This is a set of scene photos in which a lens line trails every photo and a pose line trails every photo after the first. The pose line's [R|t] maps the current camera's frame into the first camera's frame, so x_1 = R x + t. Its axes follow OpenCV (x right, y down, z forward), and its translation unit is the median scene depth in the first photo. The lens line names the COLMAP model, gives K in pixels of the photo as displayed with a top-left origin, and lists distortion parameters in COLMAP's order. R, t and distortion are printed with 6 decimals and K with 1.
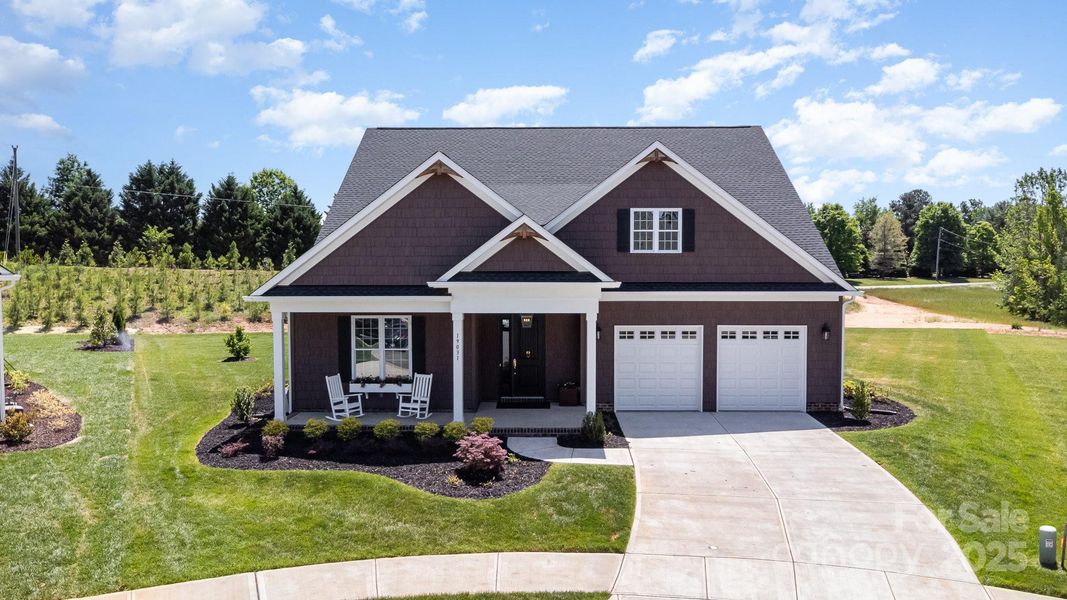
lens RADIAL K [[767.1, 0, 539.2], [0, 767.1, 296.2], [0, 0, 1]] dist [-0.000777, -0.006107]
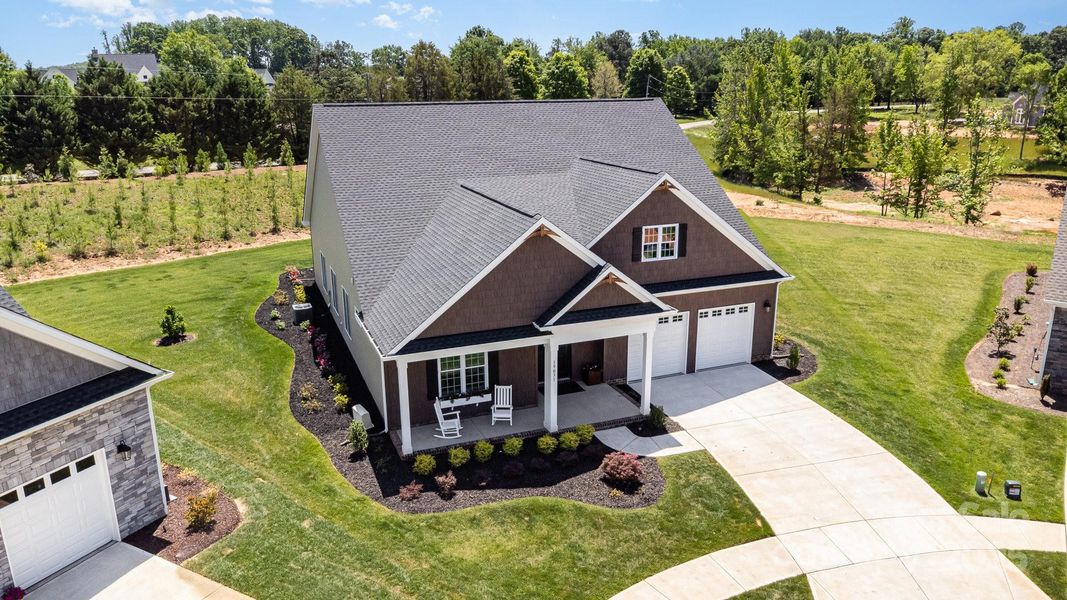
lens RADIAL K [[767.1, 0, 532.1], [0, 767.1, 300.2], [0, 0, 1]] dist [-0.000777, -0.006107]
pose [[0.923950, -0.110788, 0.366118, -0.513787], [0.019802, 0.969708, 0.243461, -0.306619], [-0.382000, -0.217696, 0.898156, -0.061118]]
